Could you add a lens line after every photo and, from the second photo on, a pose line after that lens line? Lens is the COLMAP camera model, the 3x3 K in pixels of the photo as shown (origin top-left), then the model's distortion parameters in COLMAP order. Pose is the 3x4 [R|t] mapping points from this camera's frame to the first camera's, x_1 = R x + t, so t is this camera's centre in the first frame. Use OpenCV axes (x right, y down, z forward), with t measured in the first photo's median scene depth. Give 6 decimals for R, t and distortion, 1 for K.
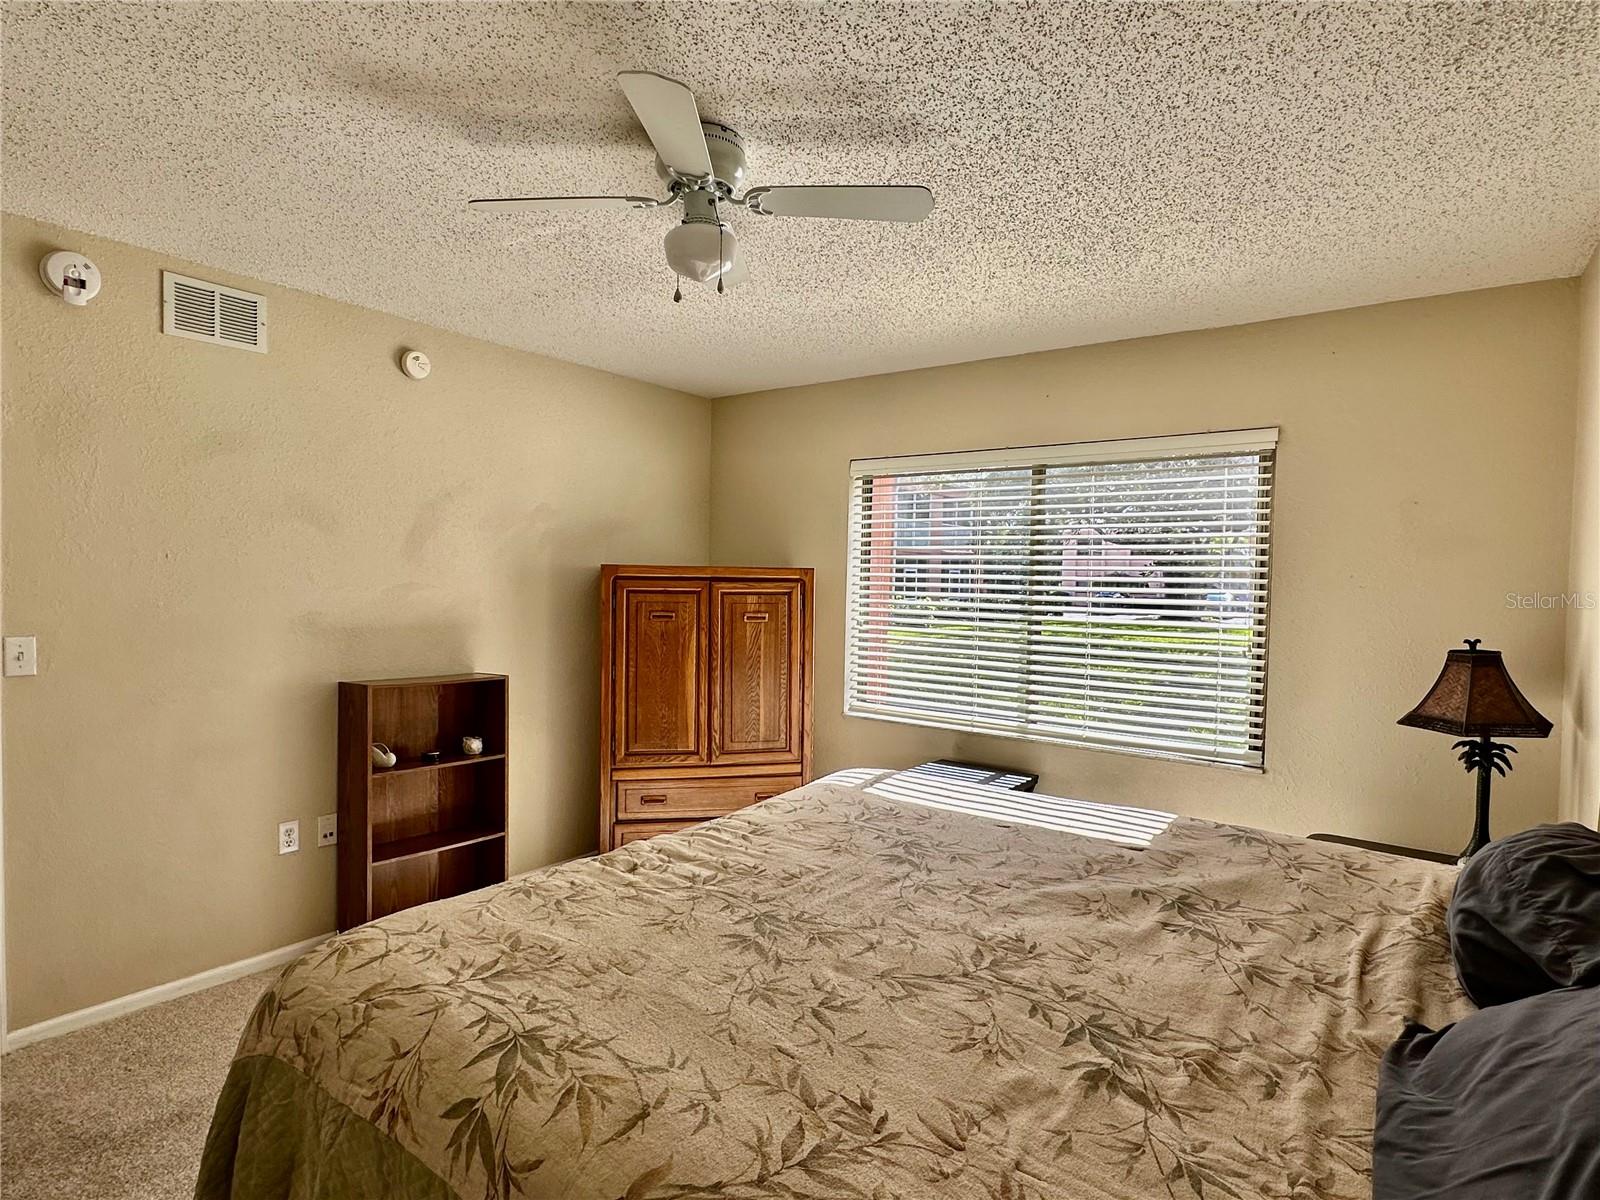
lens RADIAL K [[831.6, 0, 800.0], [0, 831.6, 600.0], [0, 0, 1]] dist [-0.000830, -0.000550]
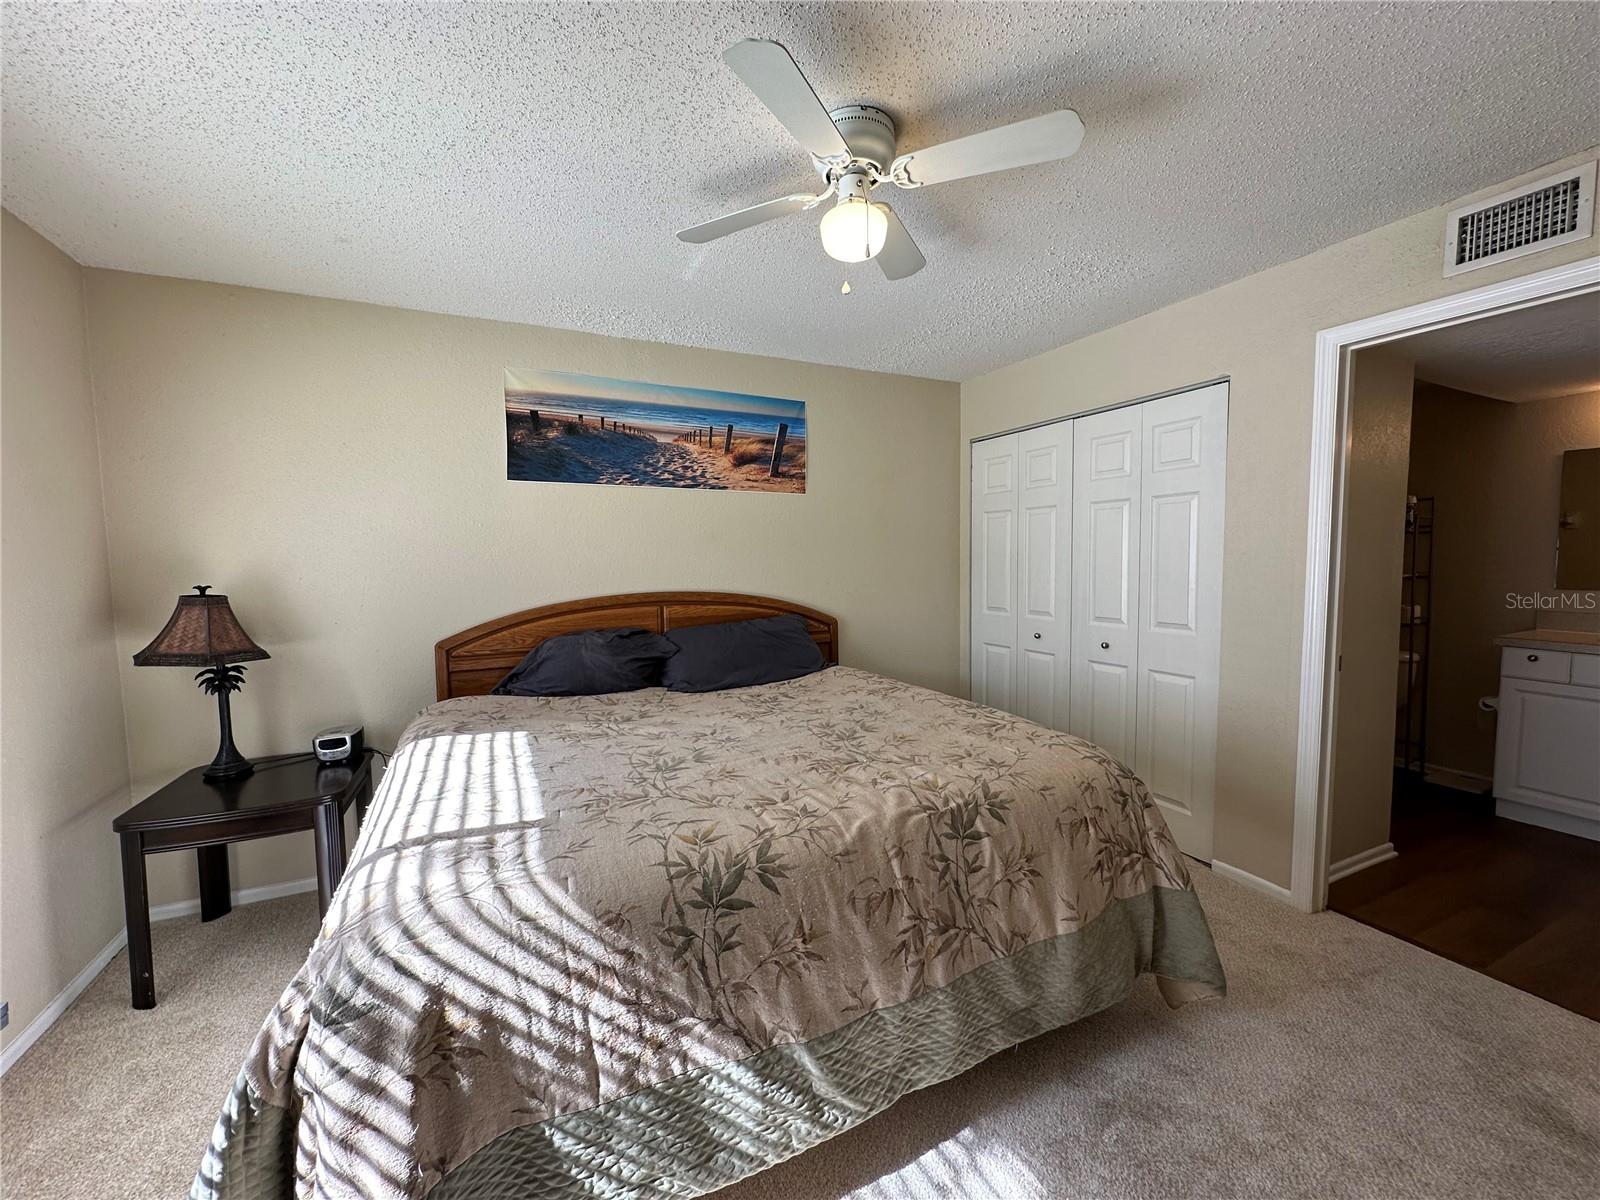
lens RADIAL K [[641.8, 0, 803.3], [0, 641.8, 598.0], [0, 0, 1]] dist [0.000020, 0.000327]
pose [[-0.885338, -0.034570, 0.463660, -0.452356], [0.010392, 0.995512, 0.094067, -0.016083], [-0.464831, 0.088099, -0.881005, 1.745471]]
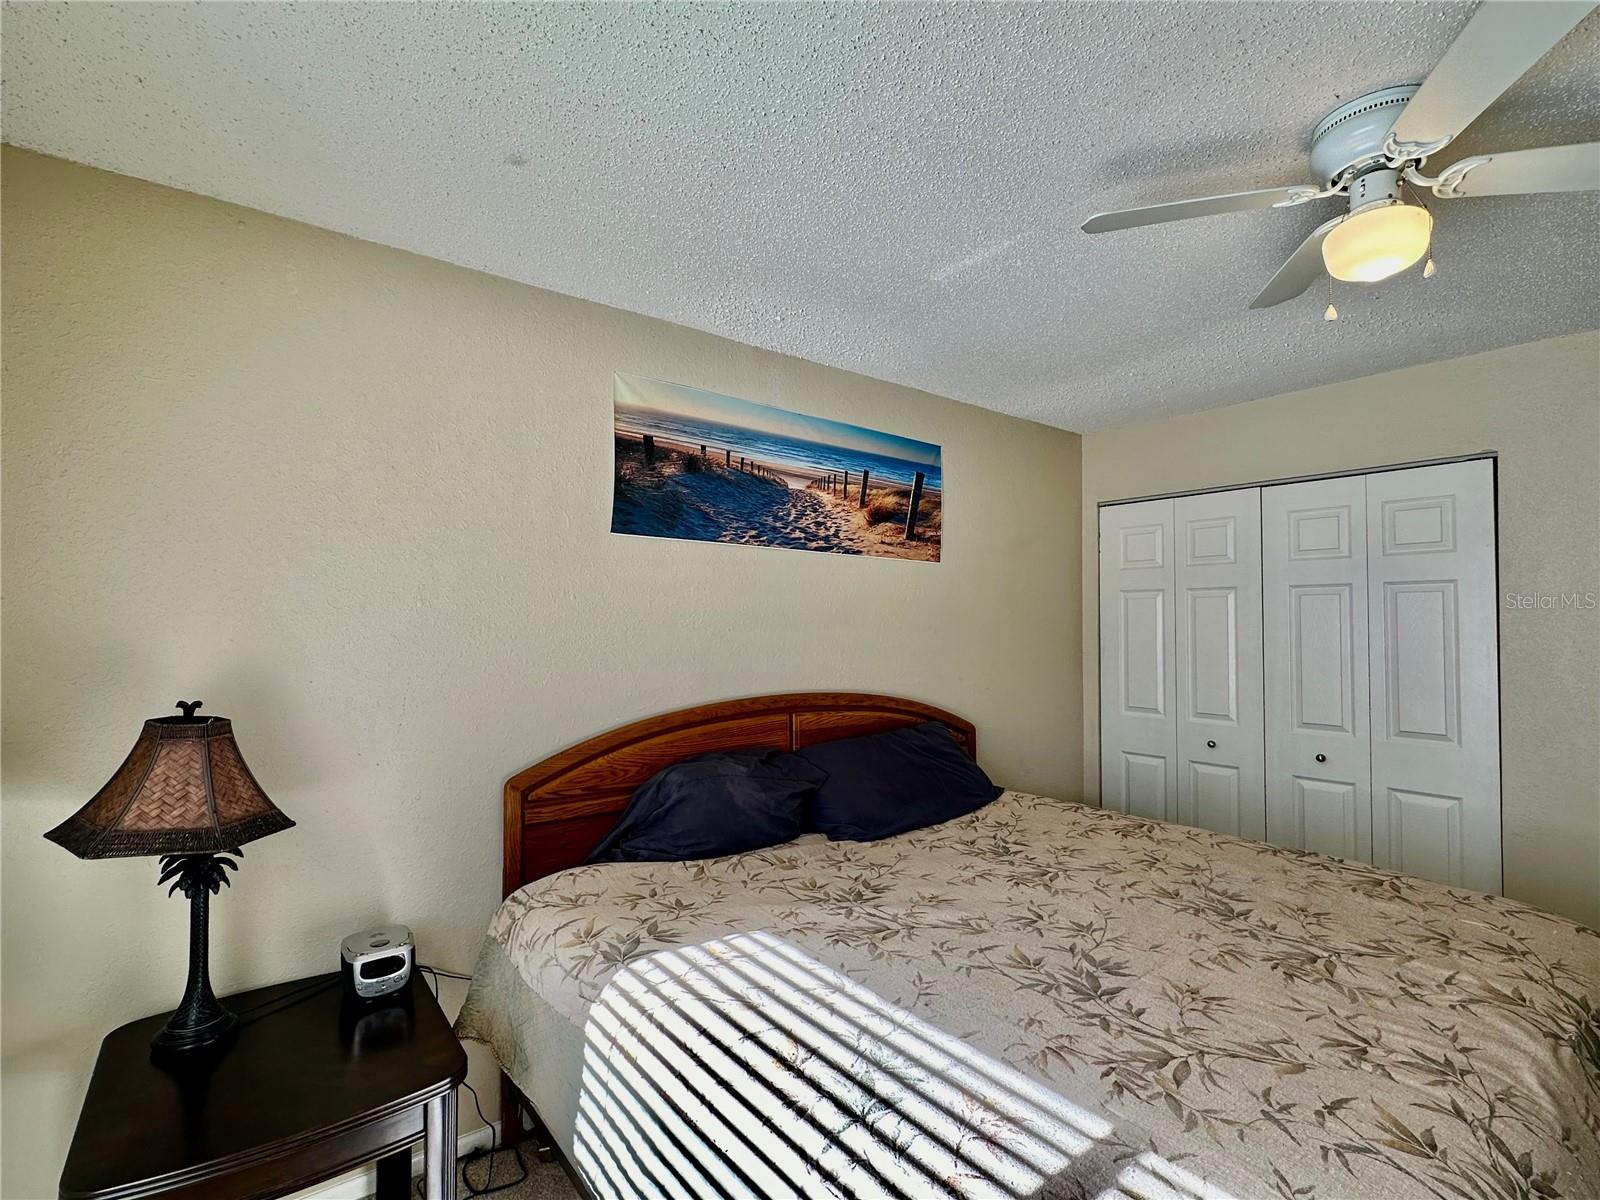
lens RADIAL K [[767.9, 0, 799.2], [0, 767.9, 602.2], [0, 0, 1]] dist [-0.000874, -0.001304]
pose [[-0.963234, -0.013486, 0.268324, 0.213816], [-0.013054, 0.999909, 0.003393, -0.052332], [-0.268345, -0.000234, -0.963323, 1.814376]]
